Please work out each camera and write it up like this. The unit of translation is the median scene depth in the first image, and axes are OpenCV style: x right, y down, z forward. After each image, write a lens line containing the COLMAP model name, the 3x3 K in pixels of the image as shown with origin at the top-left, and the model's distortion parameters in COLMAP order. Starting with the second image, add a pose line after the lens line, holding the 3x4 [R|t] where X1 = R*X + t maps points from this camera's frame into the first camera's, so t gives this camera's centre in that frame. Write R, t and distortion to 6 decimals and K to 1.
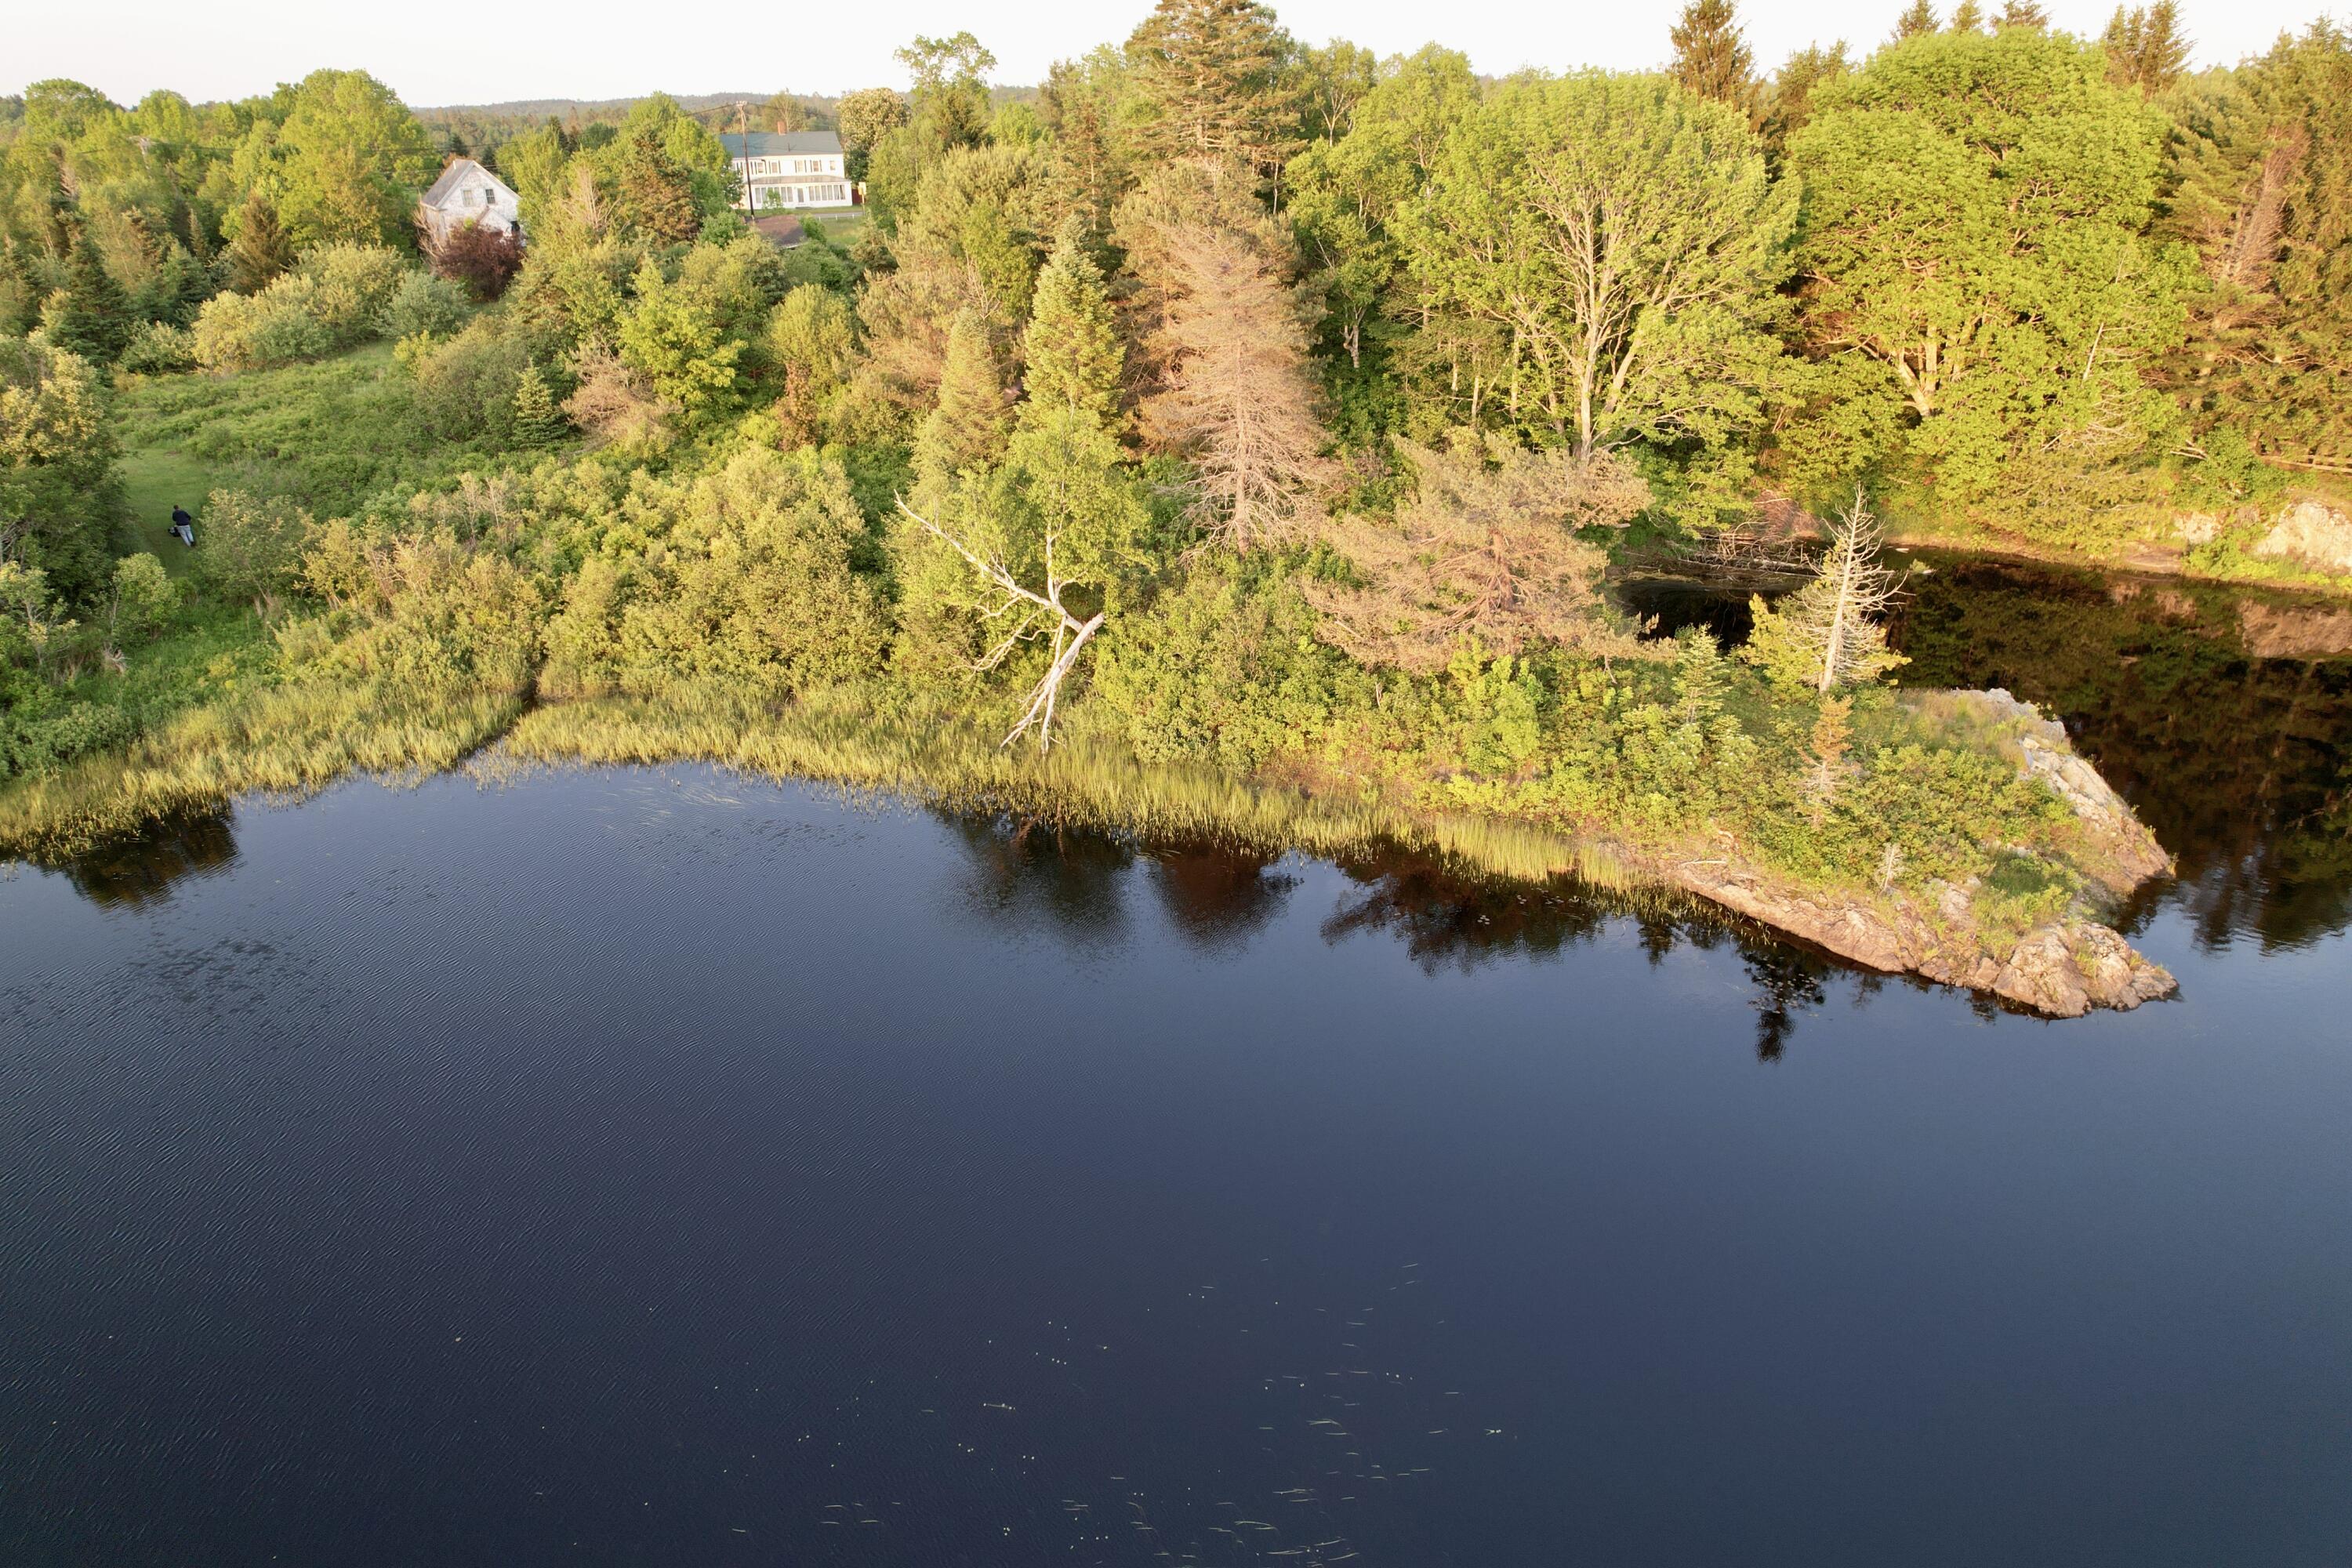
lens RADIAL K [[1500.9, 0, 1176.0], [0, 1500.9, 784.0], [0, 0, 1]] dist [-0.071664, 0.059596]
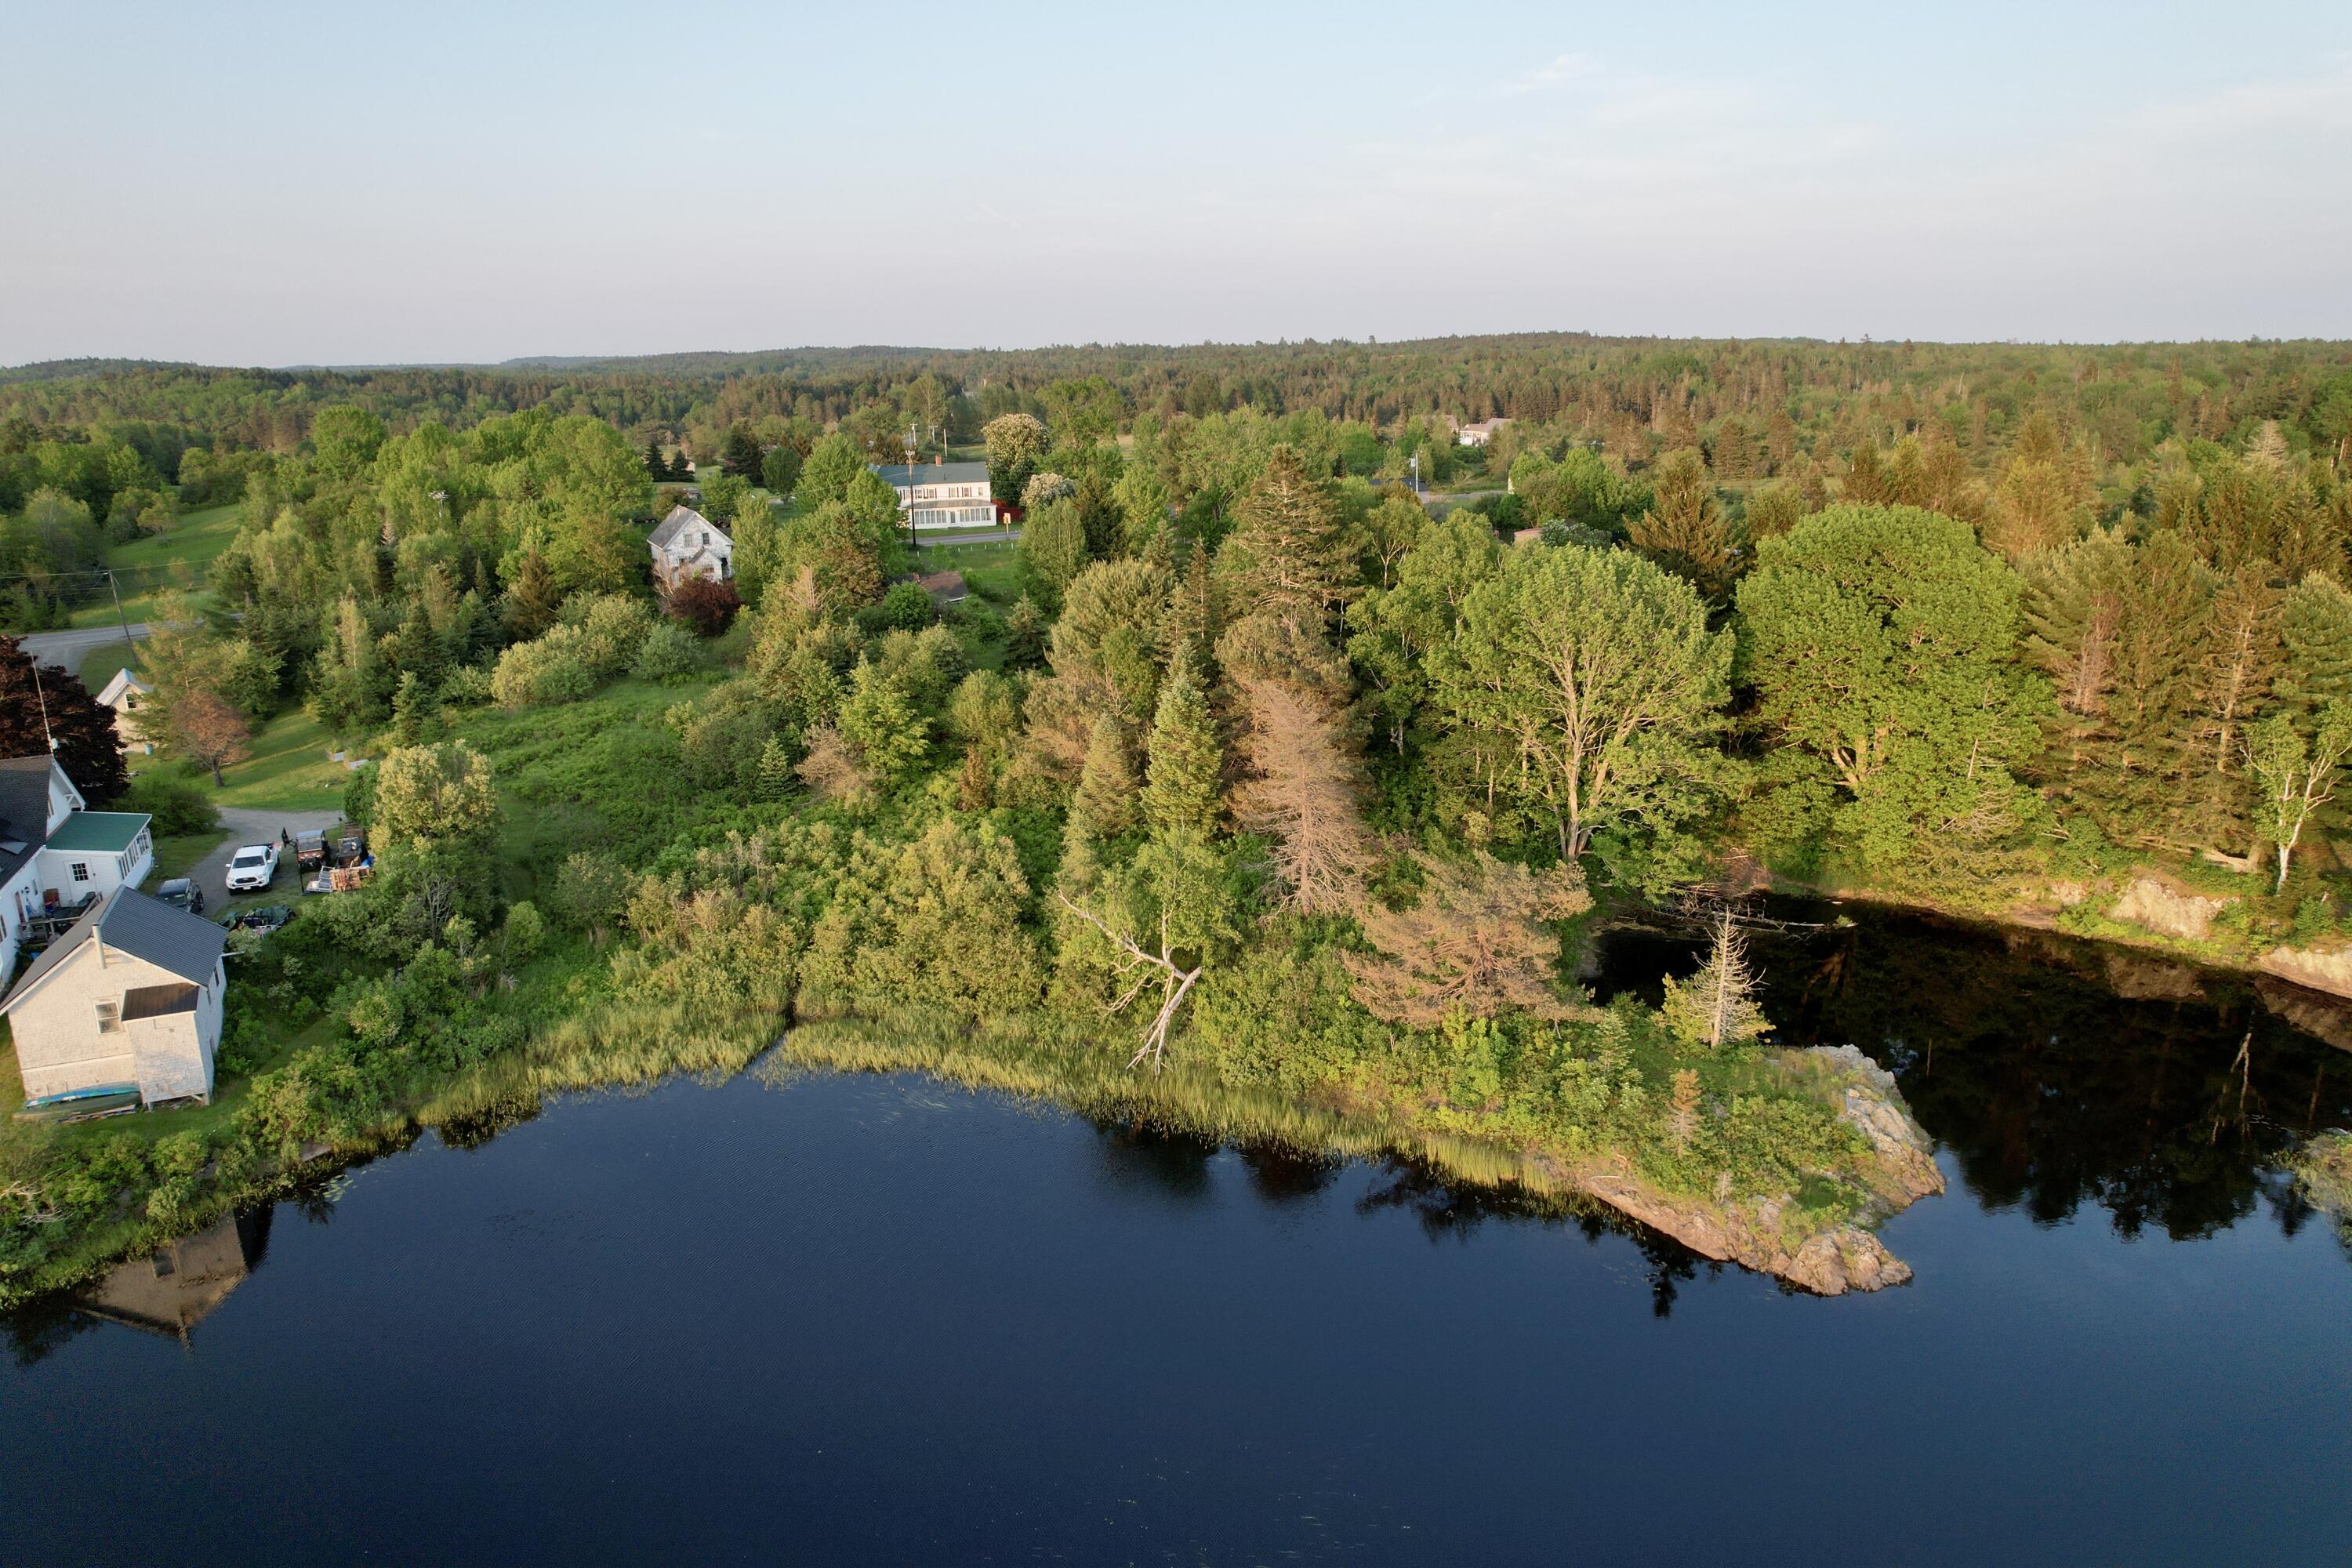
lens RADIAL K [[1500.9, 0, 1176.0], [0, 1500.9, 784.0], [0, 0, 1]] dist [-0.071664, 0.059596]
pose [[0.997483, 0.016965, -0.068853, 0.020928], [-0.026872, 0.988976, -0.145618, -0.079561], [0.065623, 0.147102, 0.986942, -0.398788]]
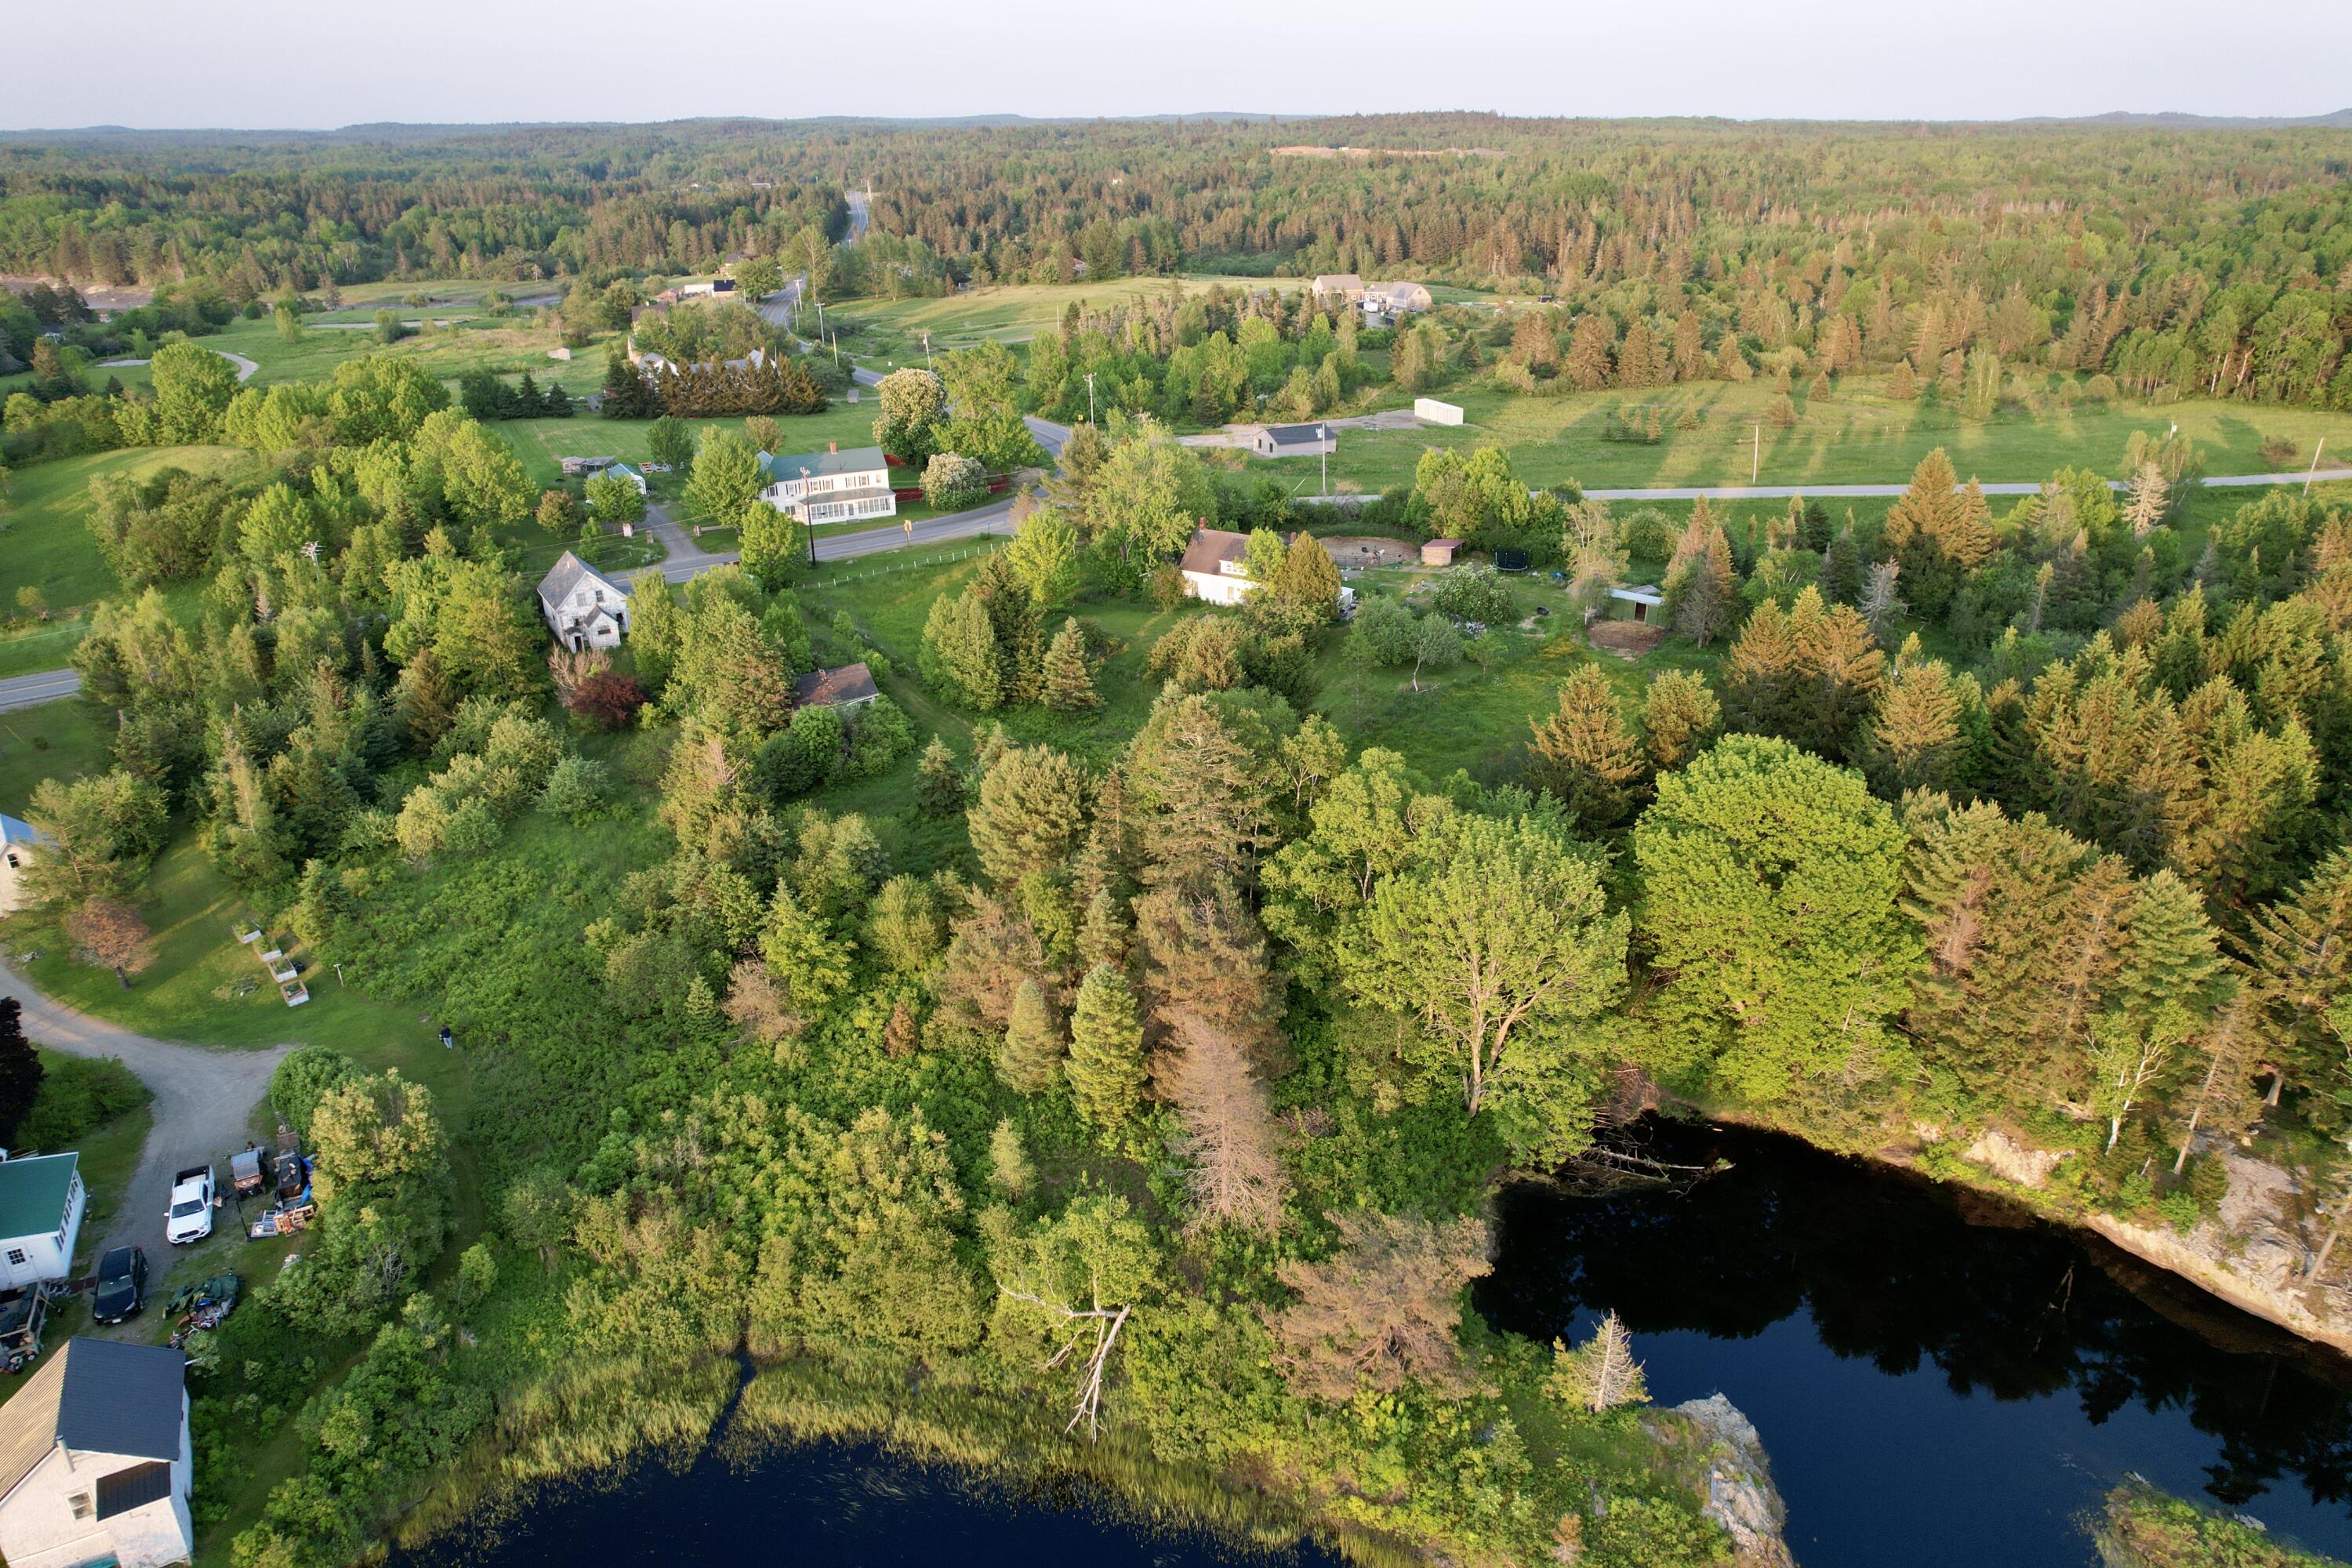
lens RADIAL K [[1500.9, 0, 1176.0], [0, 1500.9, 784.0], [0, 0, 1]] dist [-0.071664, 0.059596]
pose [[0.999991, 0.001370, -0.003990, 0.001956], [-0.001371, 0.999999, -0.000197, -0.634101], [0.003989, 0.000202, 0.999992, -0.482416]]
